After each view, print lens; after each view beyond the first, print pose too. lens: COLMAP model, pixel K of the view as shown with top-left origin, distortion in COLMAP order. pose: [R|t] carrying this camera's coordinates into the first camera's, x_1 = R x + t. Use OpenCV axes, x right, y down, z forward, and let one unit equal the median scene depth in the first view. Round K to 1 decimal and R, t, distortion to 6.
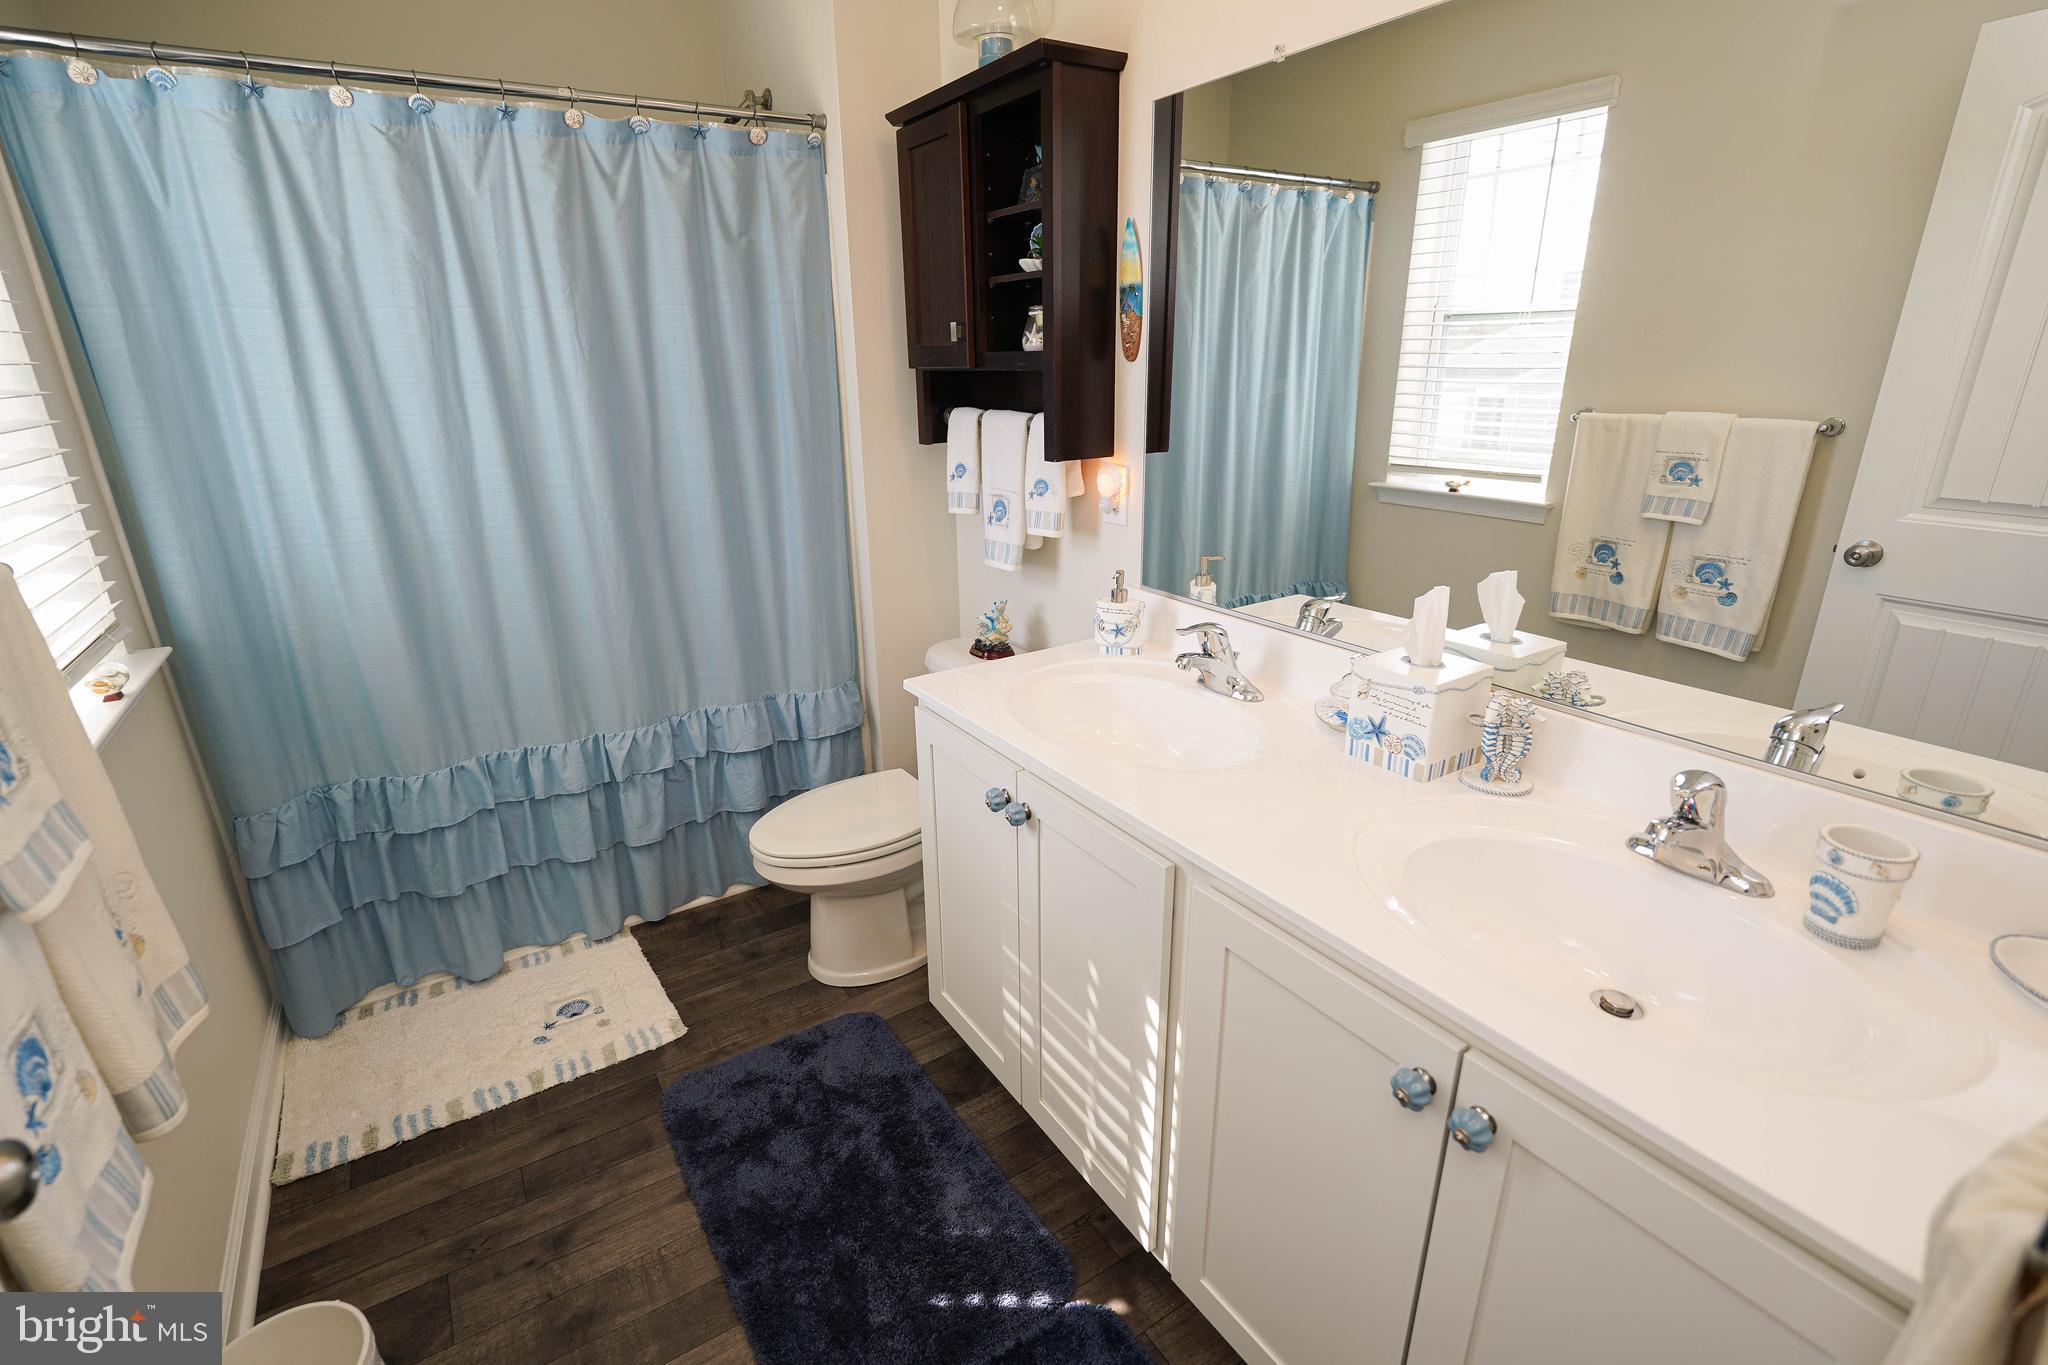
lens RADIAL K [[961.7, 0, 1030.1], [0, 961.7, 694.4], [0, 0, 1]] dist [-0.018723, 0.000241]
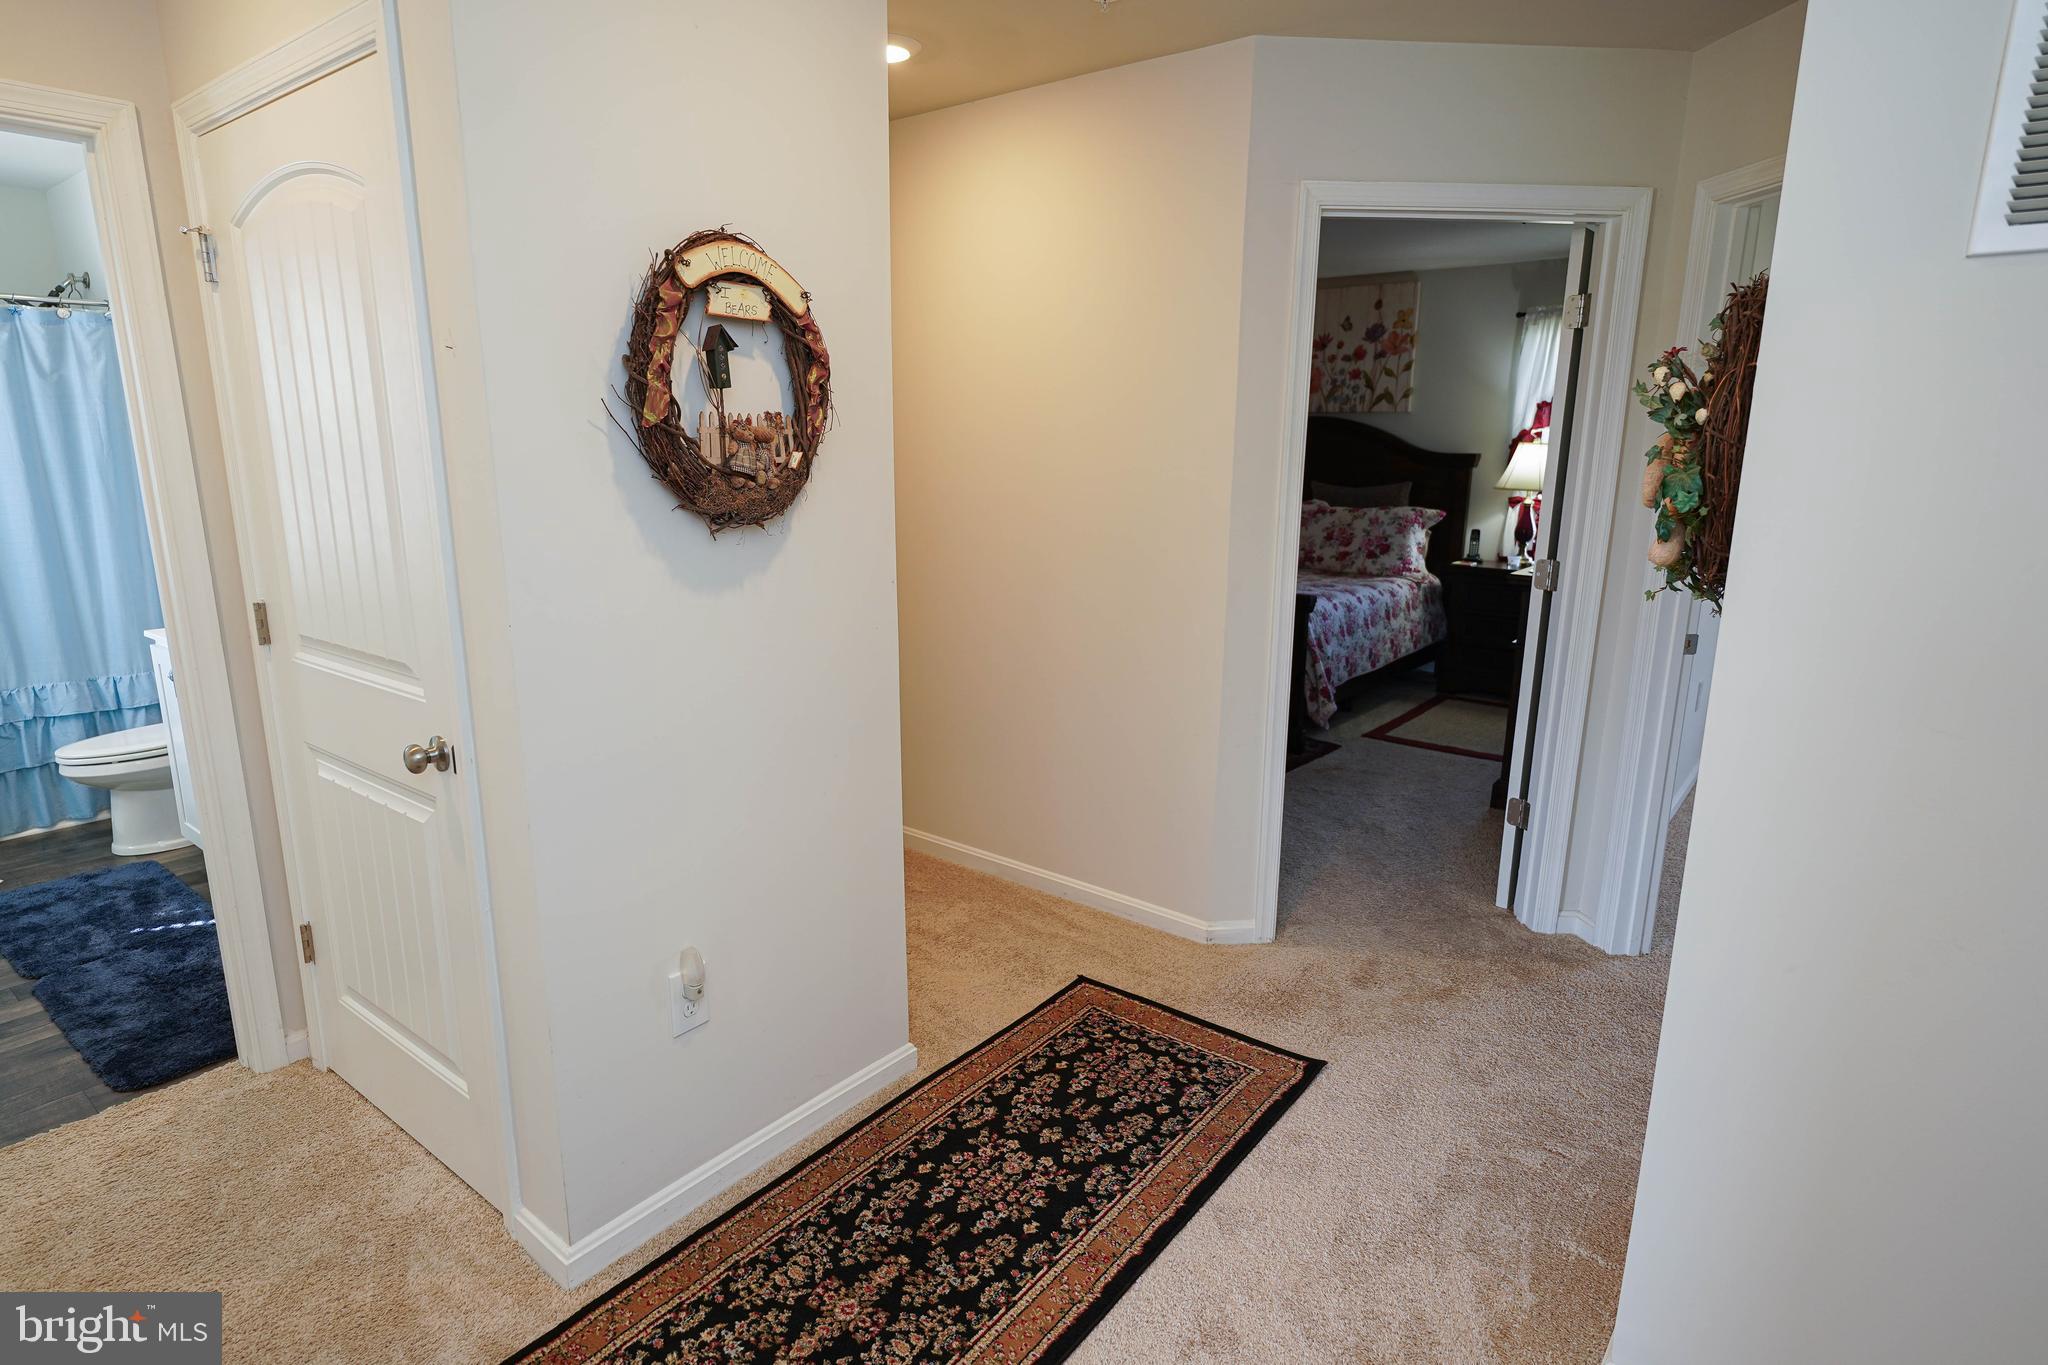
lens RADIAL K [[1074.0, 0, 1006.9], [0, 1074.0, 684.2], [0, 0, 1]] dist [-0.004328, -0.001438]
pose [[0.945820, -0.047855, 0.321146, 0.520888], [0.084954, 0.991097, -0.102514, 0.298321], [-0.313381, 0.124243, 0.941465, -0.949172]]
